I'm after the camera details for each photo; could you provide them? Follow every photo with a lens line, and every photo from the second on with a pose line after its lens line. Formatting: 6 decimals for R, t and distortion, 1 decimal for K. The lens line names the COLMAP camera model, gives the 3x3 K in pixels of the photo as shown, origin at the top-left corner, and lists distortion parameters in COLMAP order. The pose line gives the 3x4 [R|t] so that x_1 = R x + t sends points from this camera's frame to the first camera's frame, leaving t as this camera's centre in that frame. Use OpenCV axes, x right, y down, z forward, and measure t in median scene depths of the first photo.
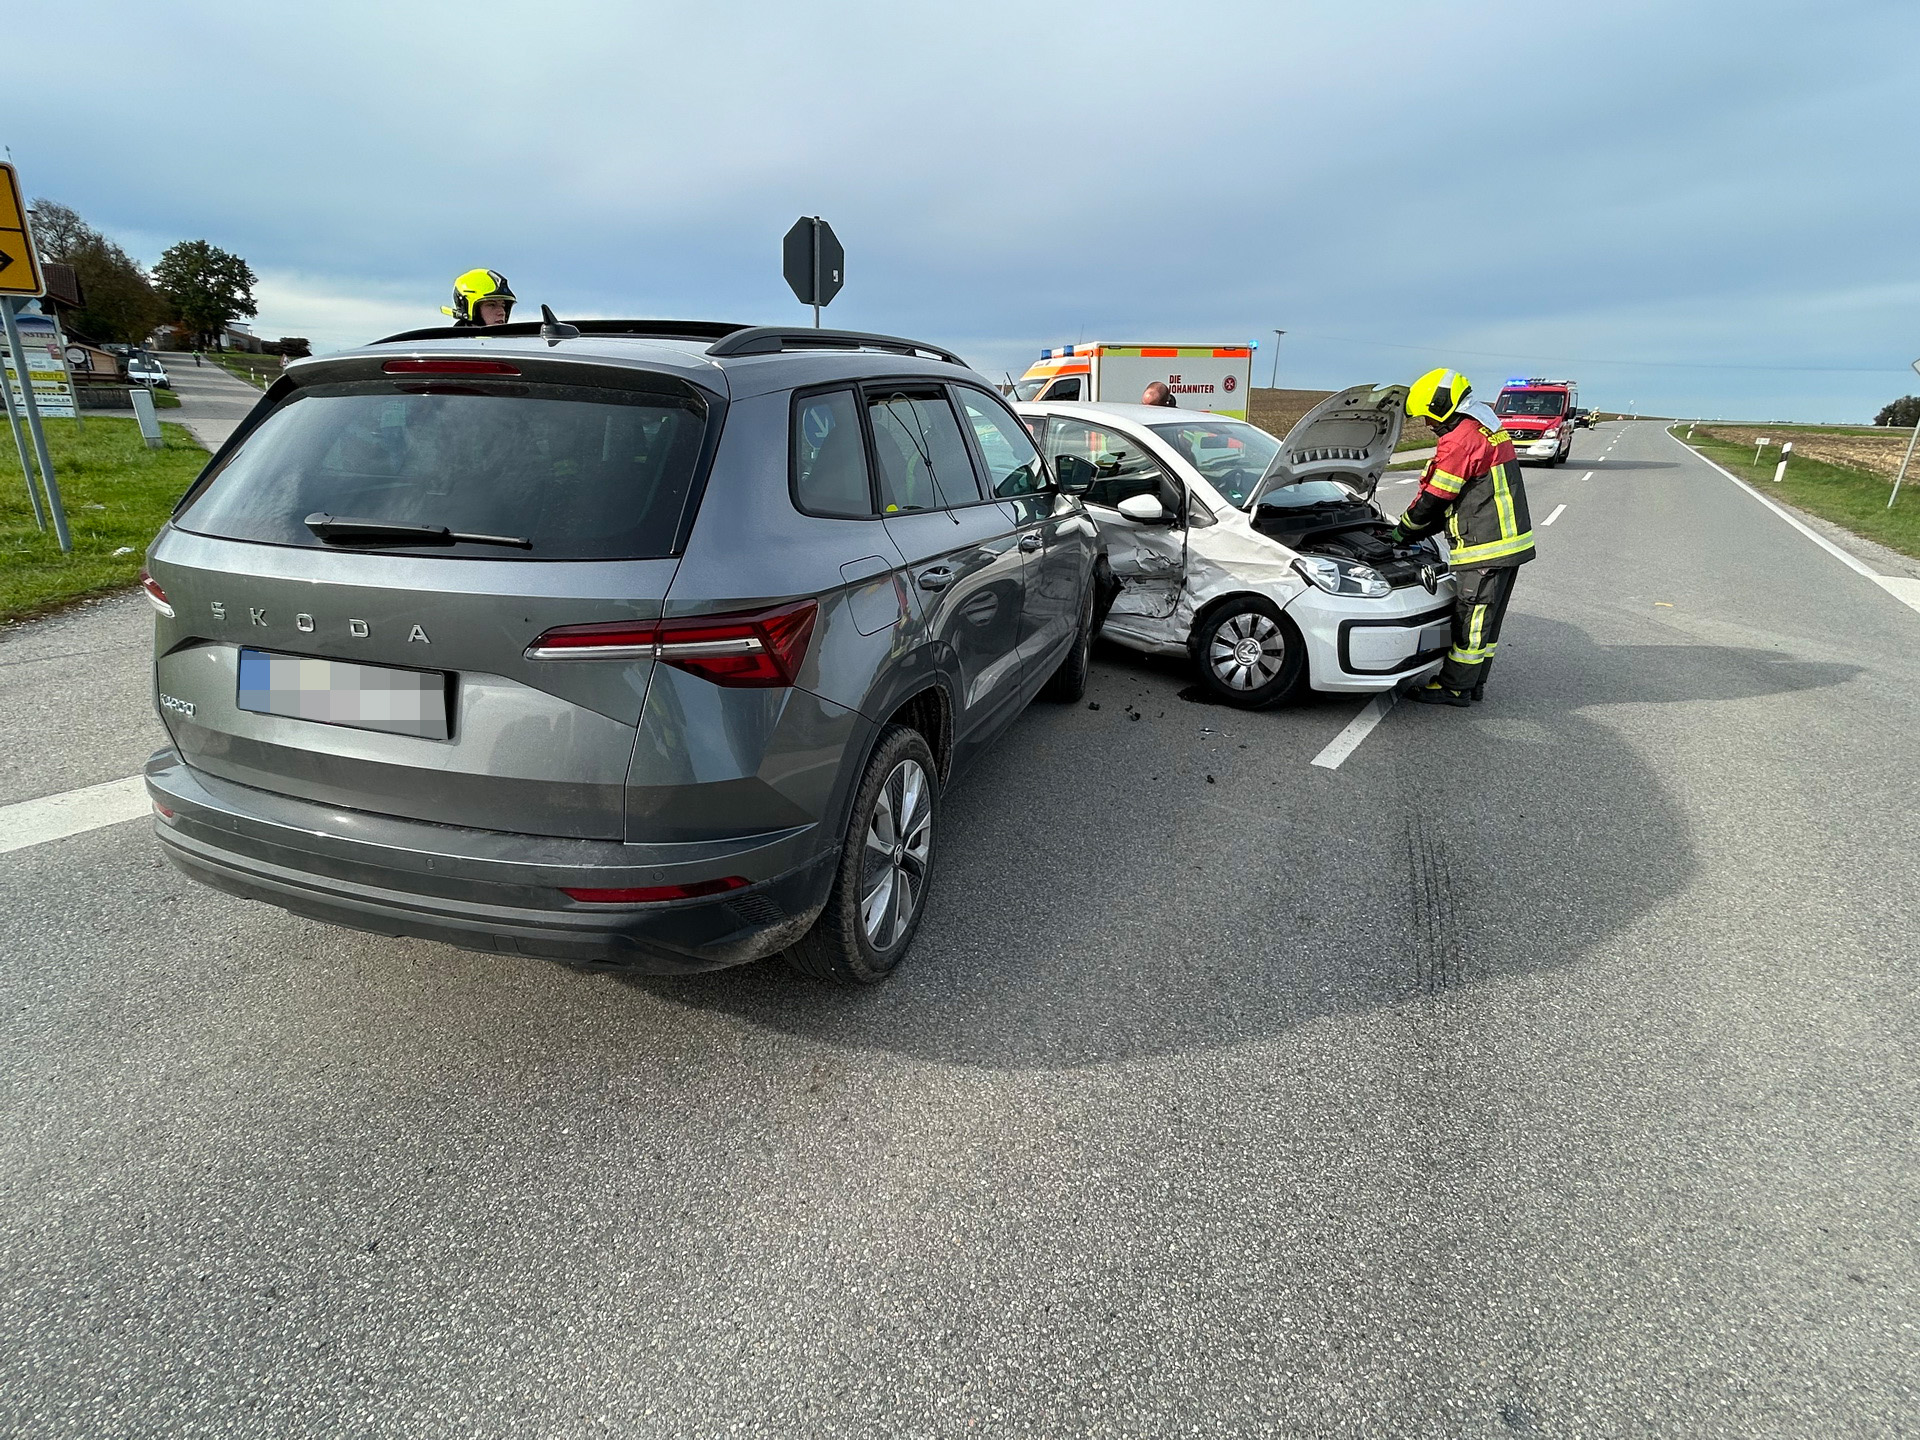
lens RADIAL K [[941.6, 0, 960.0], [0, 941.6, 720.0], [0, 0, 1]] dist [-0.016061, -0.000164]
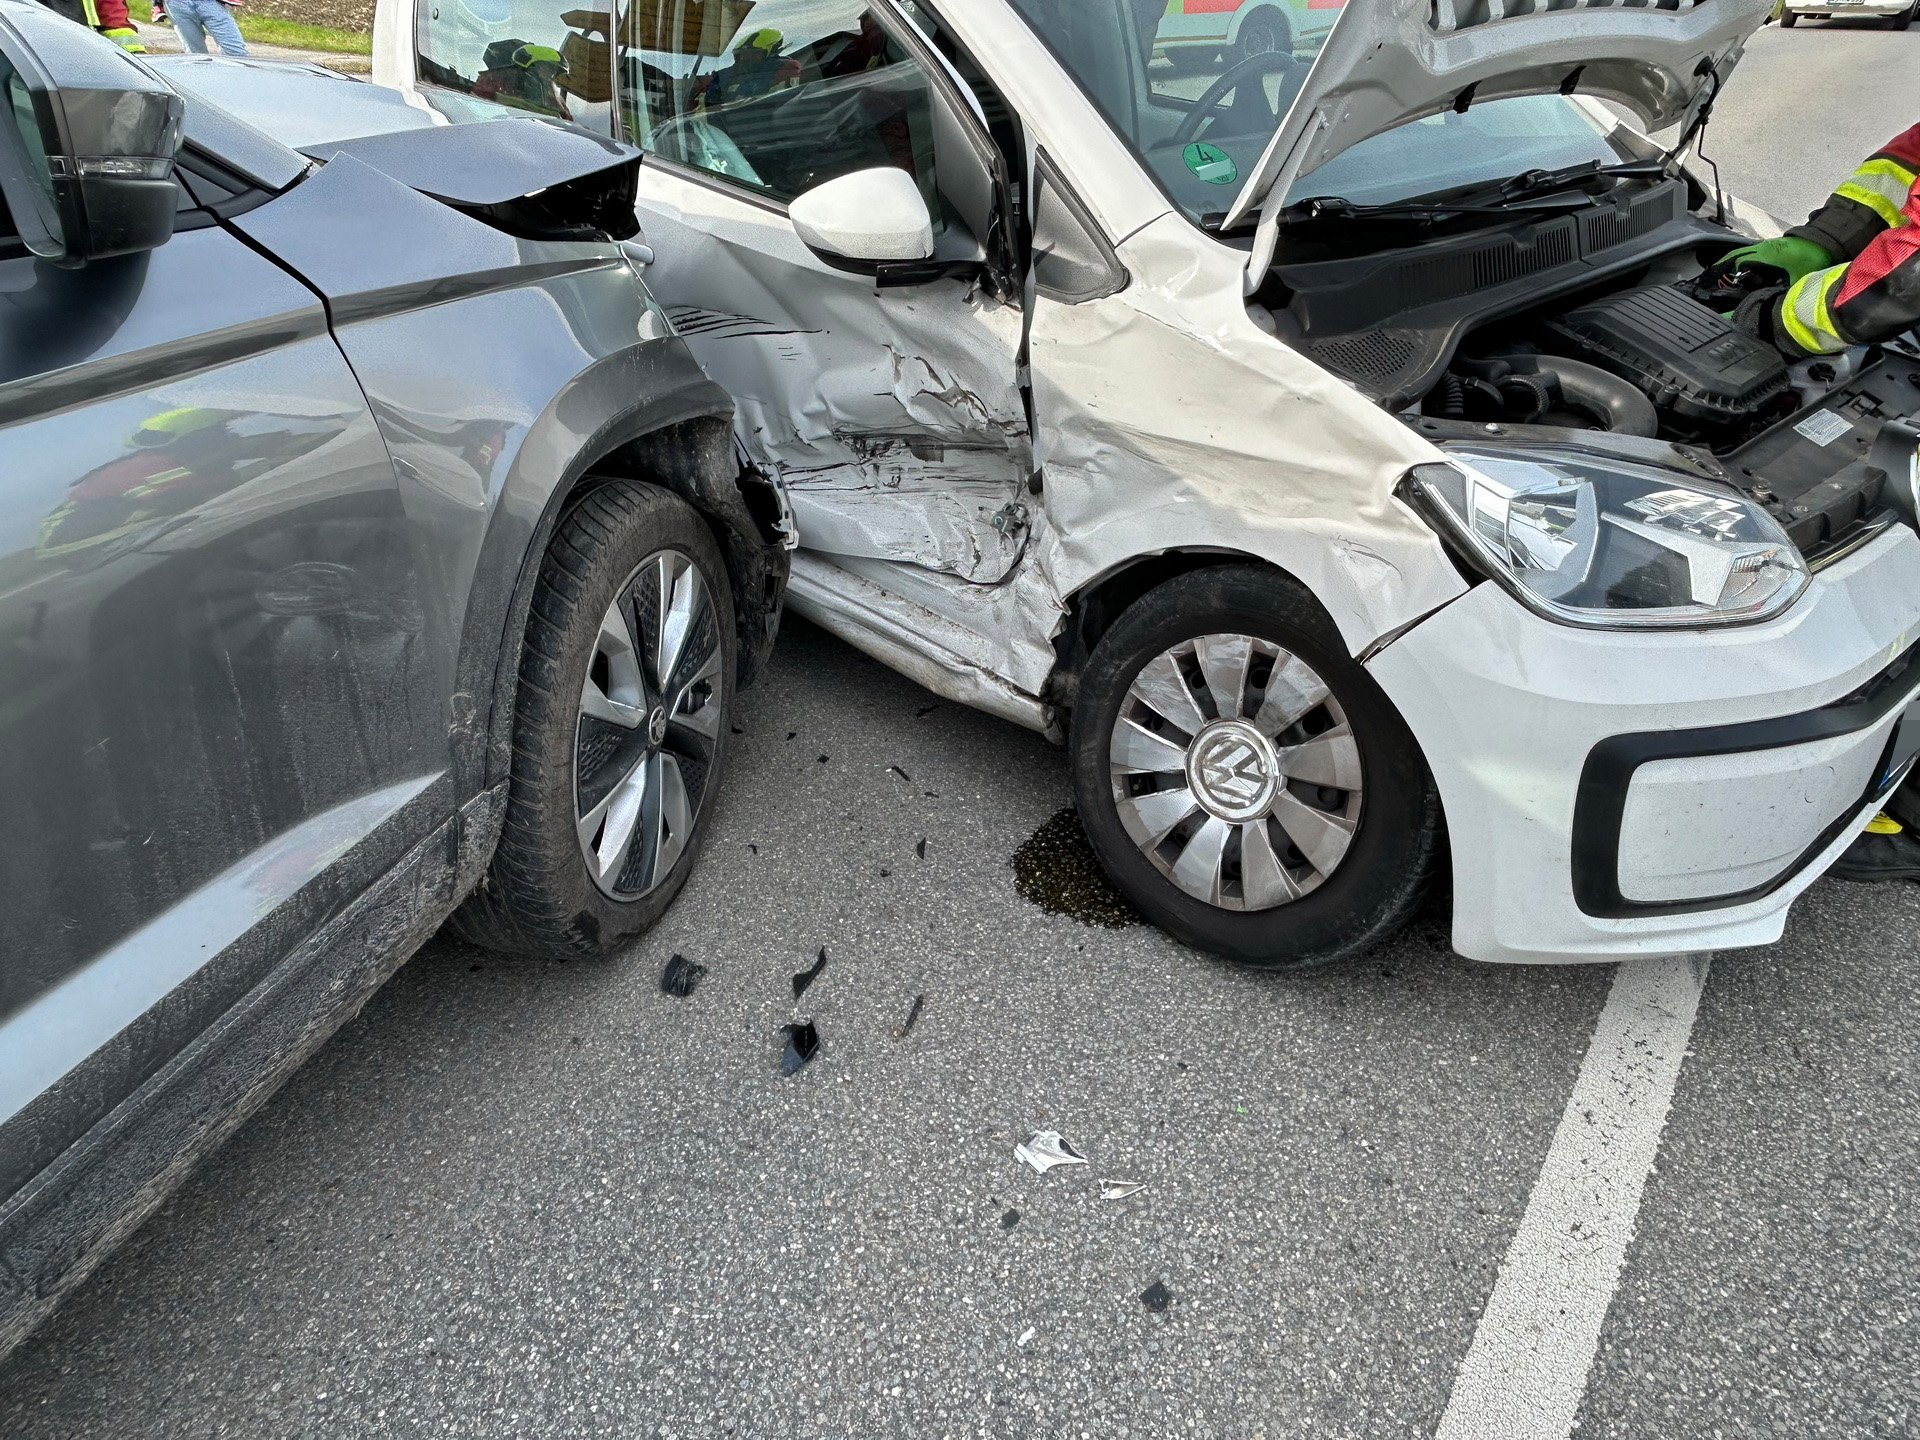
lens RADIAL K [[1306.4, 0, 960.0], [0, 1306.4, 720.0], [0, 0, 1]] dist [0.003952, -0.033286]
pose [[0.999748, -0.021594, -0.006104, 0.225432], [0.022400, 0.976568, 0.214039, -0.169523], [0.001339, -0.214122, 0.976806, 0.618896]]
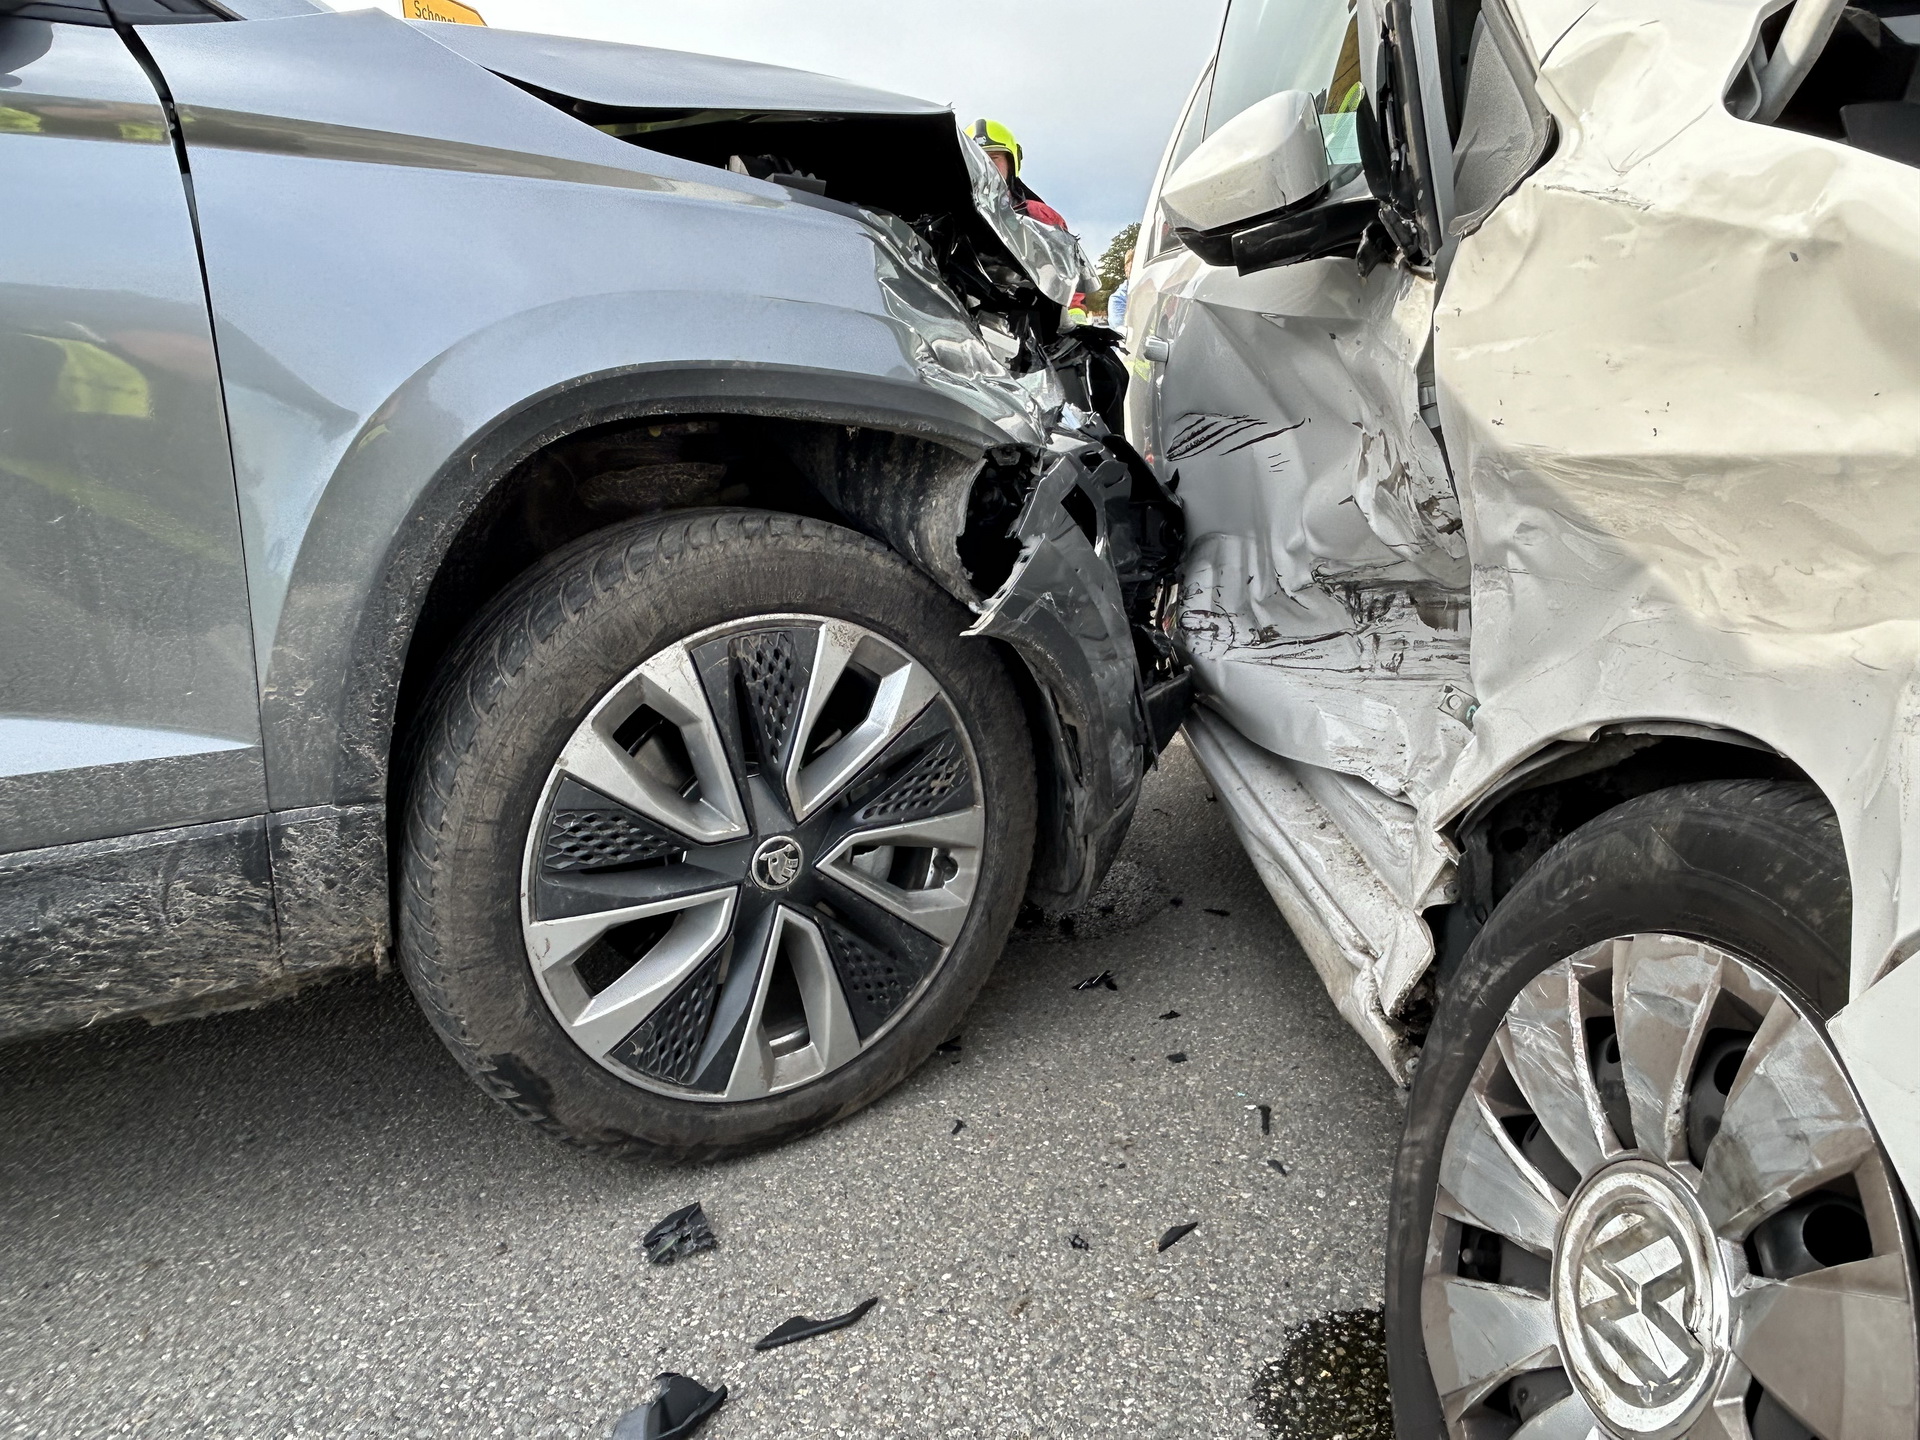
lens RADIAL K [[1306.4, 0, 960.0], [0, 1306.4, 720.0], [0, 0, 1]] dist [0.003952, -0.033286]
pose [[0.703464, 0.115246, -0.701325, 0.344847], [-0.162631, 0.986687, -0.000989, -0.122250], [0.691874, 0.114753, 0.712841, 0.826541]]
